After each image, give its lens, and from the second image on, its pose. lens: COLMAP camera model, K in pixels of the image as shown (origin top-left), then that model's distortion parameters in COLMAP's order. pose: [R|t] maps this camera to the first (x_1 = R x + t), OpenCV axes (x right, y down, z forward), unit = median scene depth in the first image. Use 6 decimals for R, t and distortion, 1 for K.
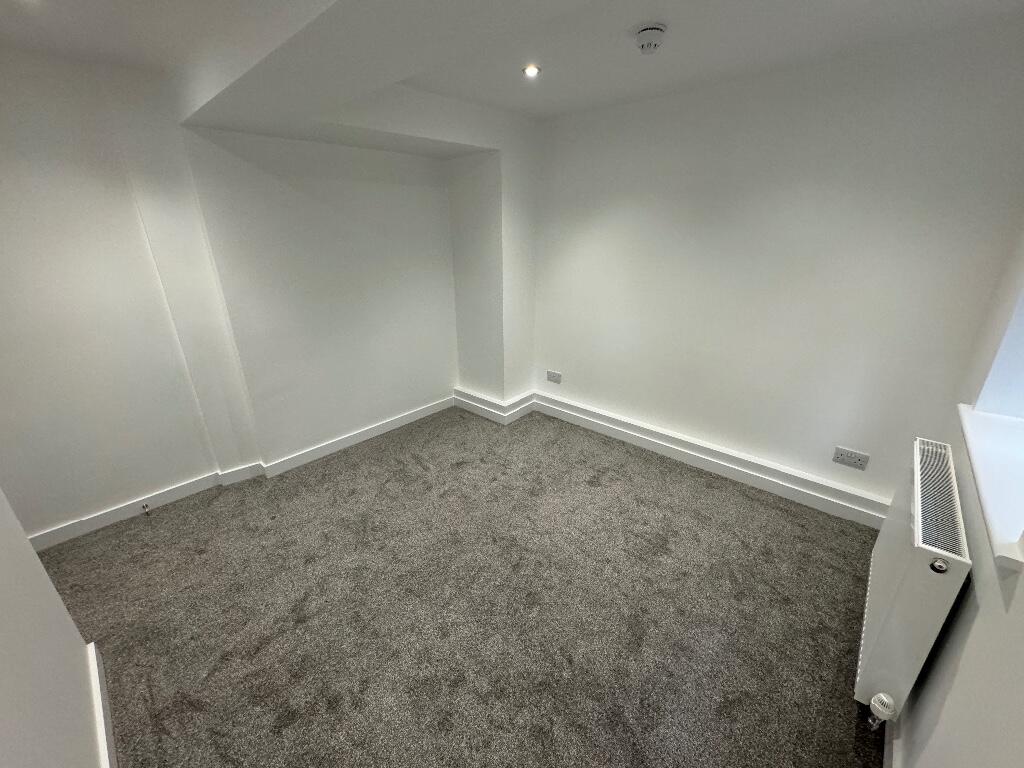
lens RADIAL K [[407.2, 0, 509.9], [0, 407.2, 384.4], [0, 0, 1]] dist [-0.025857, 0.014410]
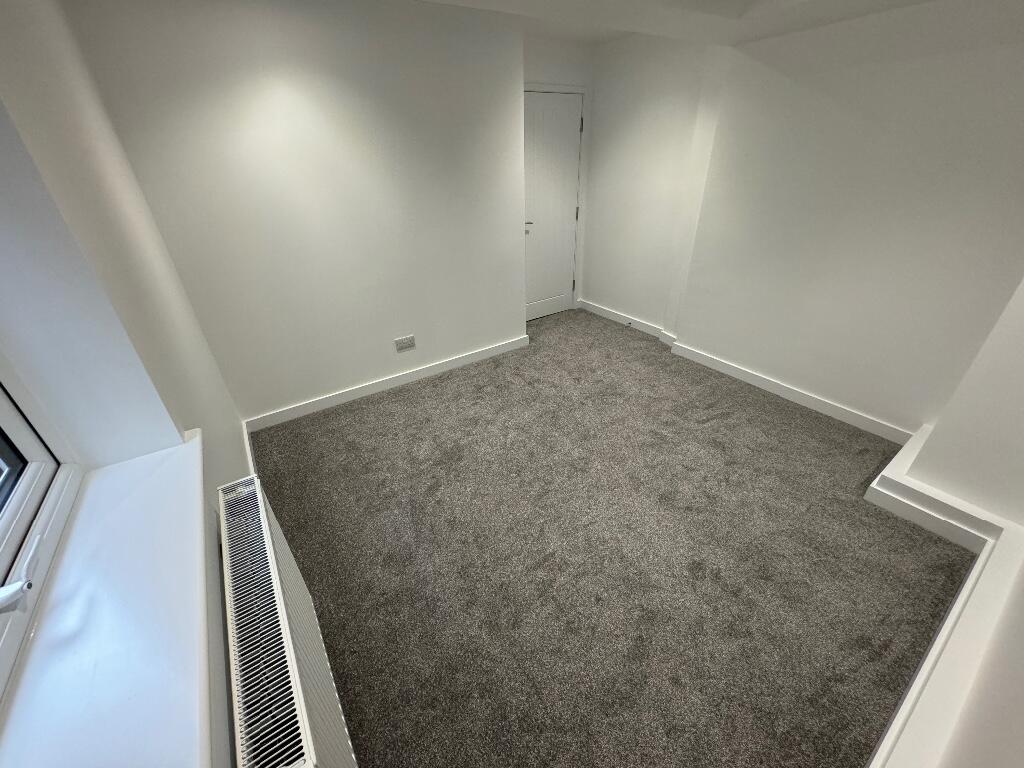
lens RADIAL K [[407.2, 0, 509.9], [0, 407.2, 384.4], [0, 0, 1]] dist [-0.025857, 0.014410]
pose [[-0.222780, 0.505428, -0.833614, 0.671677], [-0.314490, 0.772126, 0.552193, -0.249360], [0.922749, 0.385180, -0.013062, 0.632366]]
